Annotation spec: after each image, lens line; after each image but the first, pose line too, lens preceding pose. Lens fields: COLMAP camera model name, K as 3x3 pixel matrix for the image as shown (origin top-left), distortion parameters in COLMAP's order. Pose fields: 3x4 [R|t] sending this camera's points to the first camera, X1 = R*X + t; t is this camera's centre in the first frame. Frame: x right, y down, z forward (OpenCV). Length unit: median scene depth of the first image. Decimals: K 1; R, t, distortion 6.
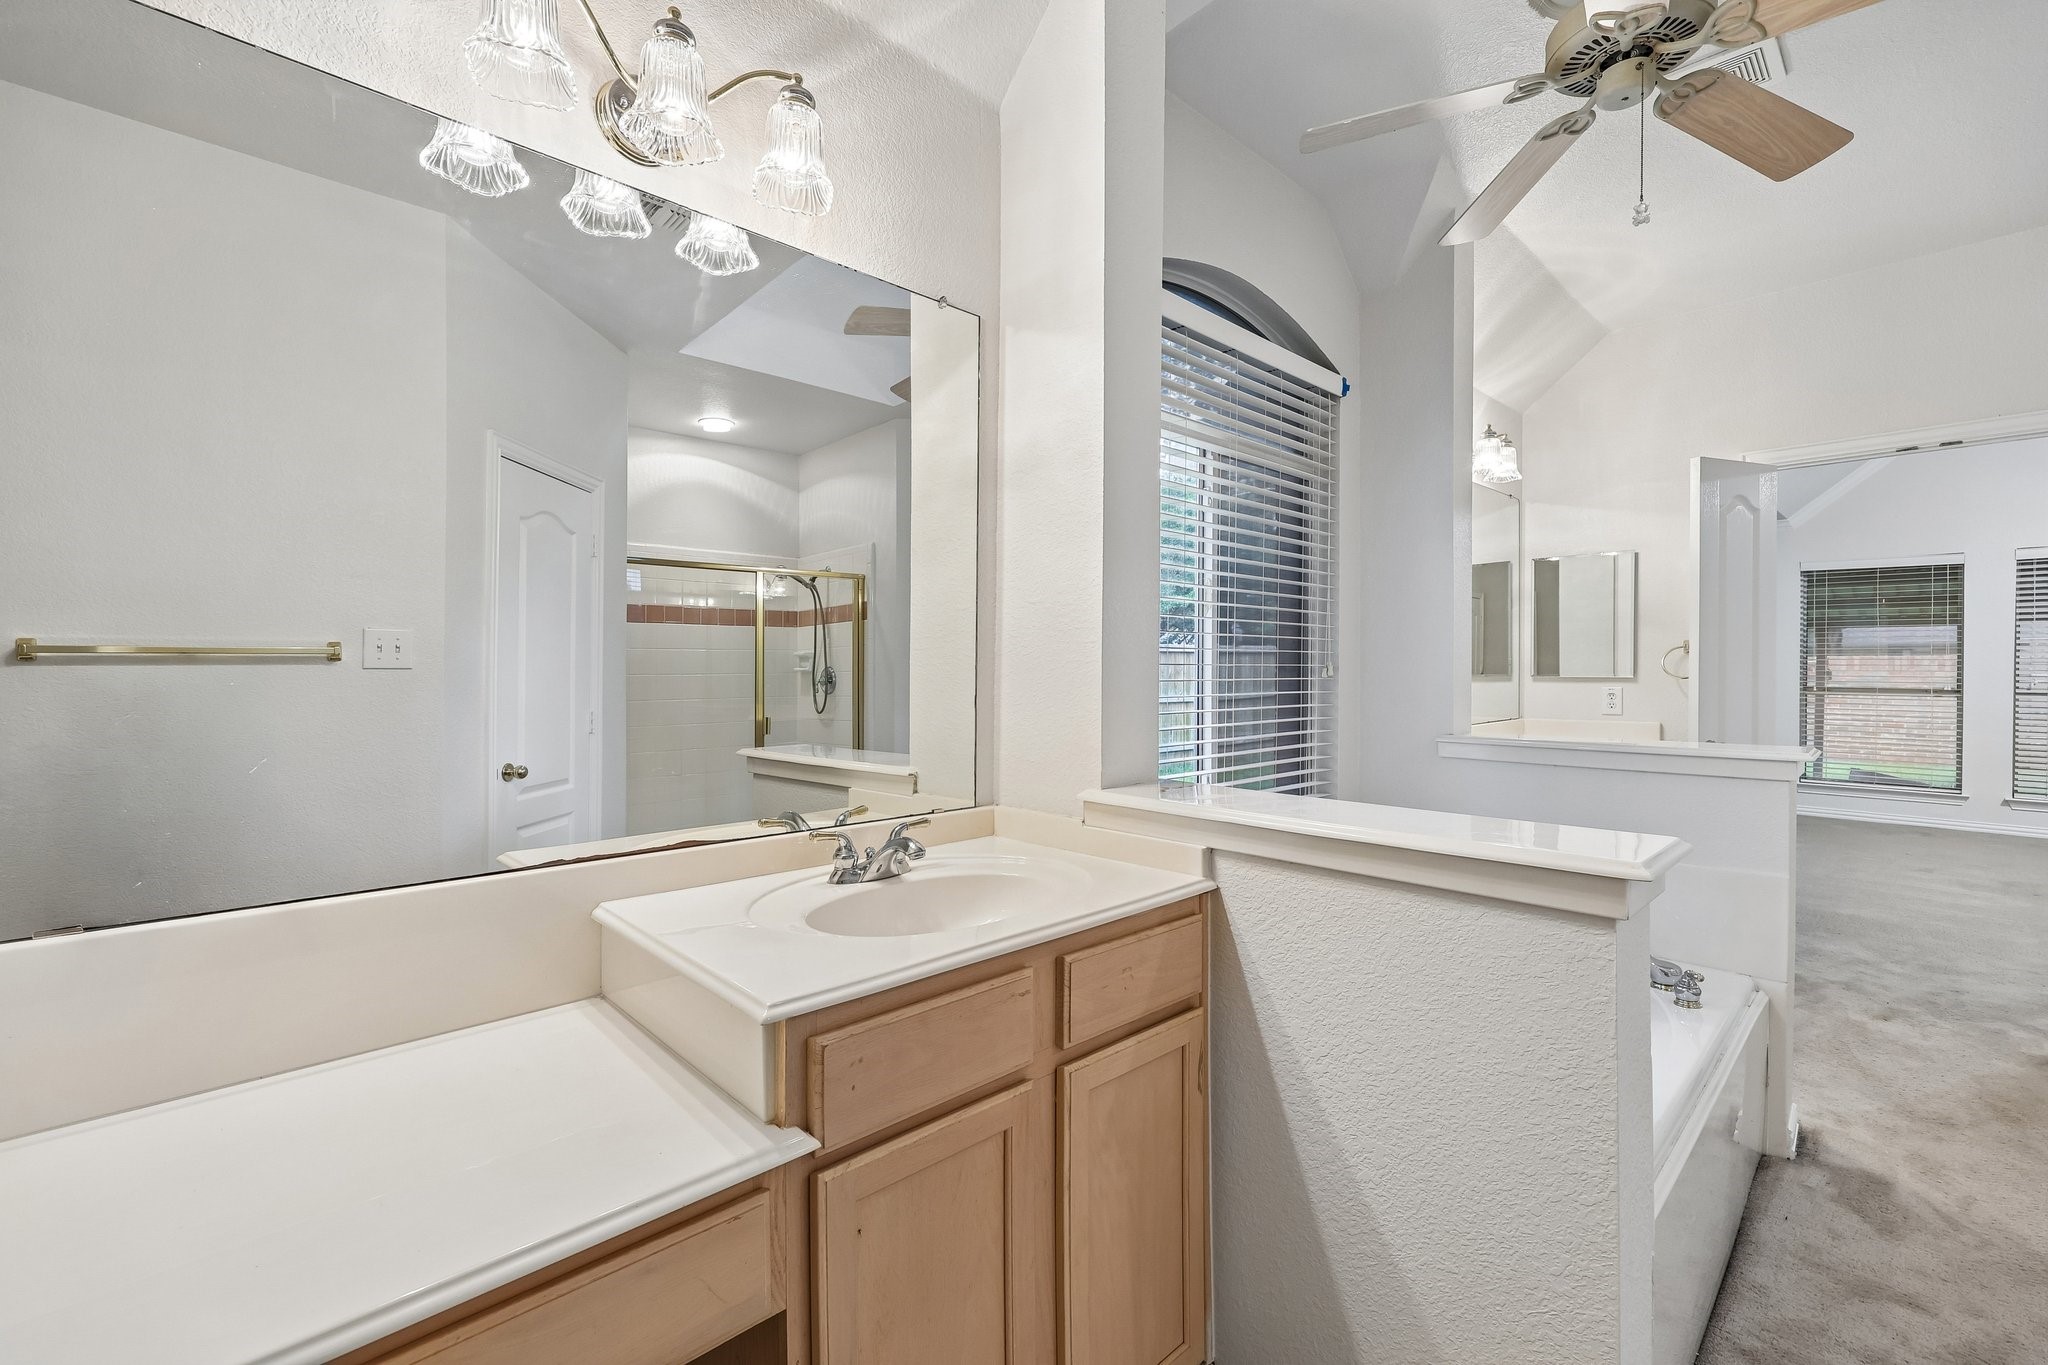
lens RADIAL K [[862.7, 0, 1016.1], [0, 862.7, 682.1], [0, 0, 1]] dist [0.000697, -0.000278]
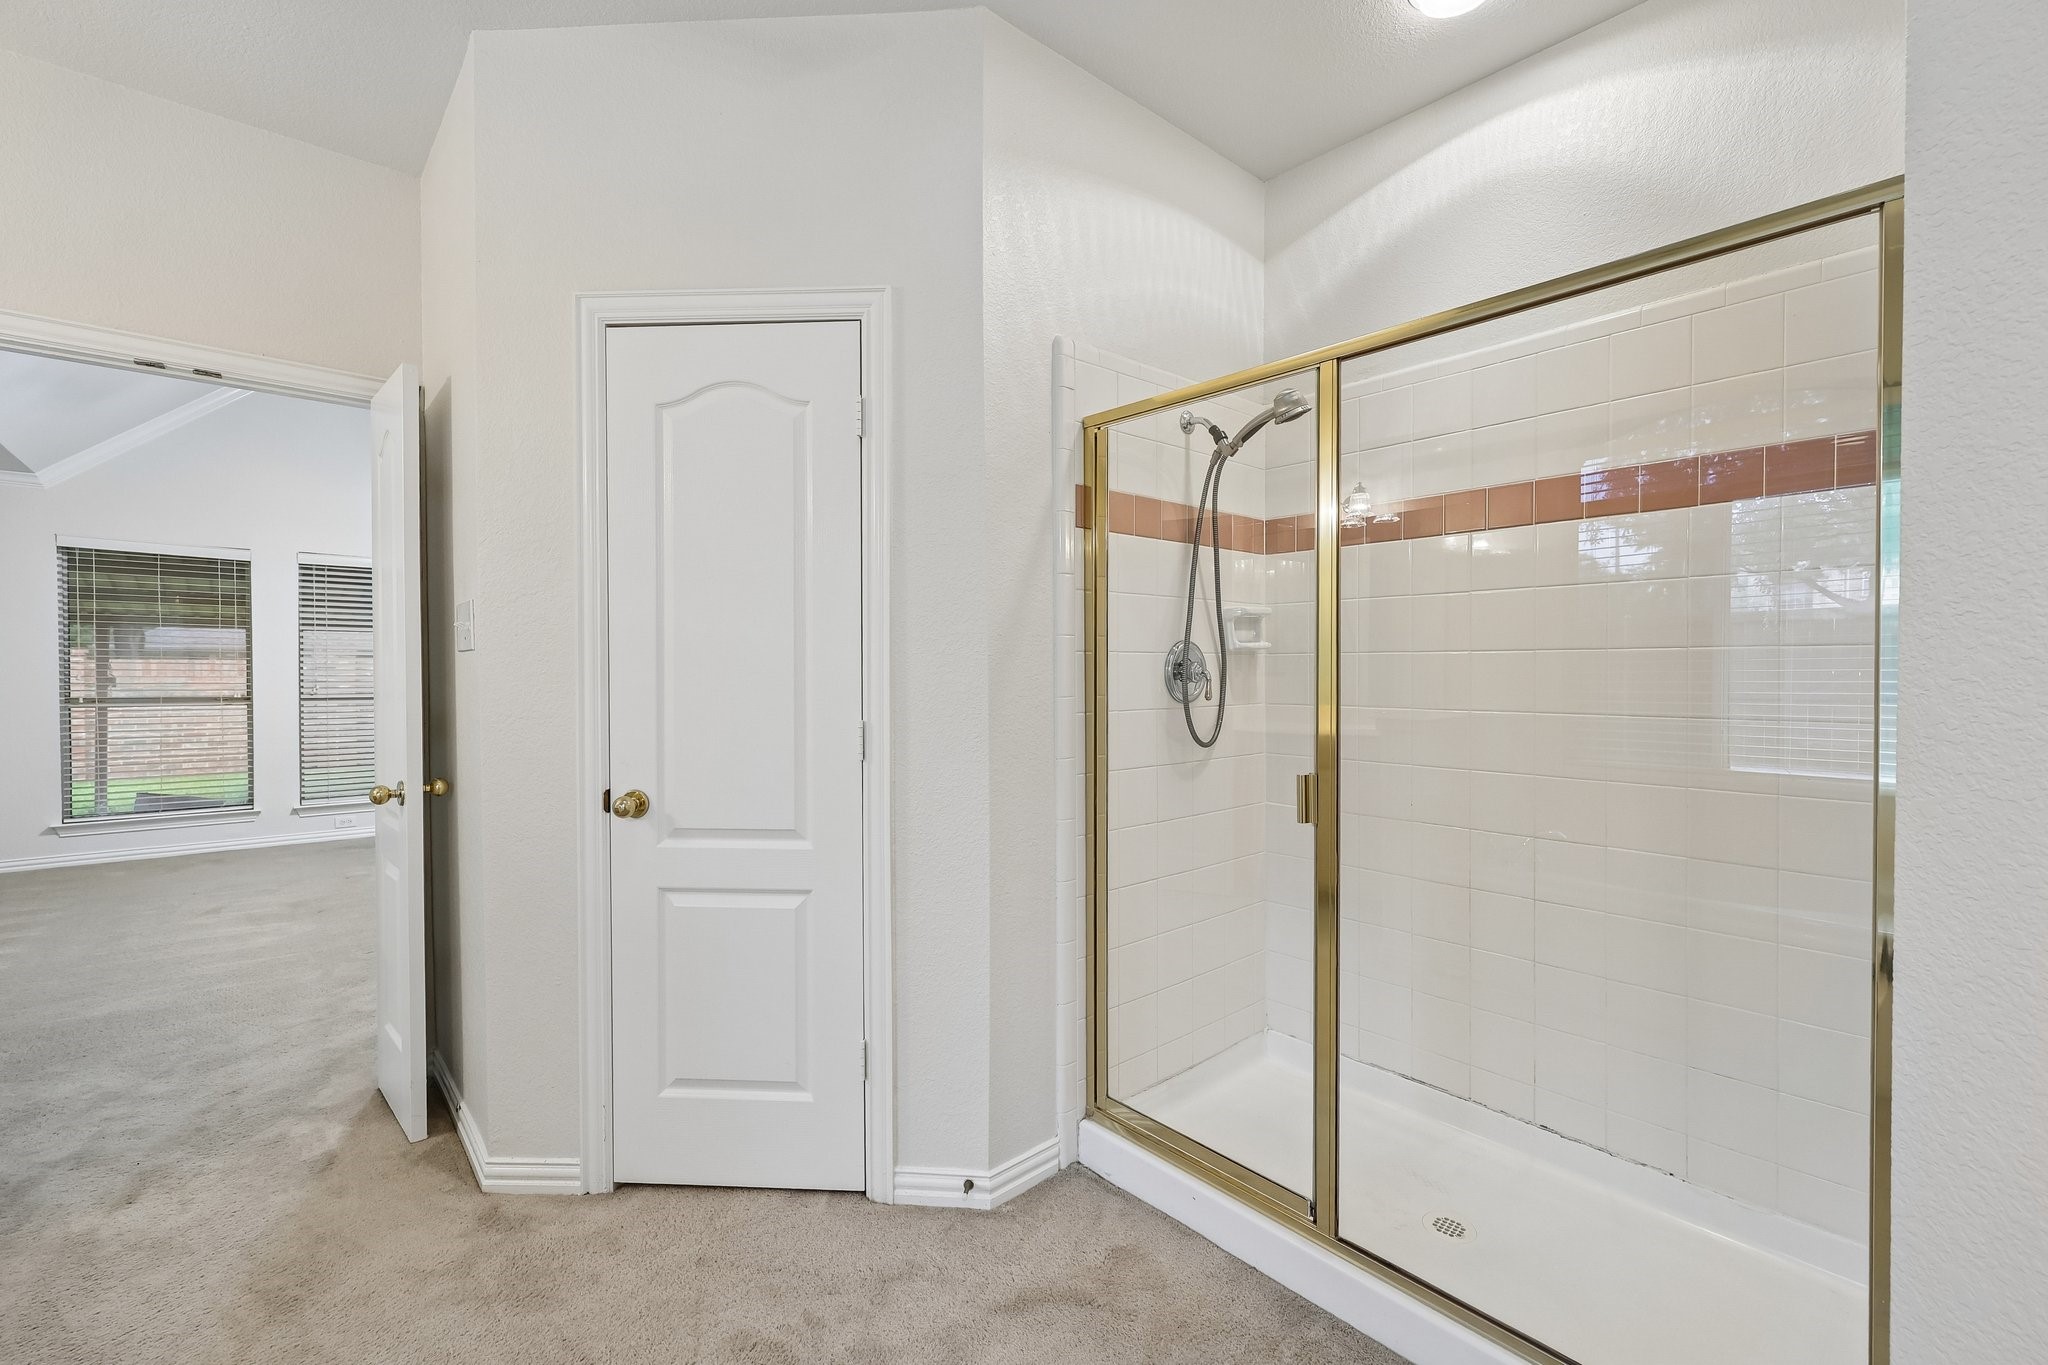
lens RADIAL K [[862.7, 0, 1014.4], [0, 862.7, 672.7], [0, 0, 1]] dist [0.000697, -0.000278]
pose [[0.027272, -0.002144, 0.999626, 0.189714], [0.019634, 0.999806, 0.001609, -0.002630], [-0.999435, 0.019583, 0.027309, 0.153324]]
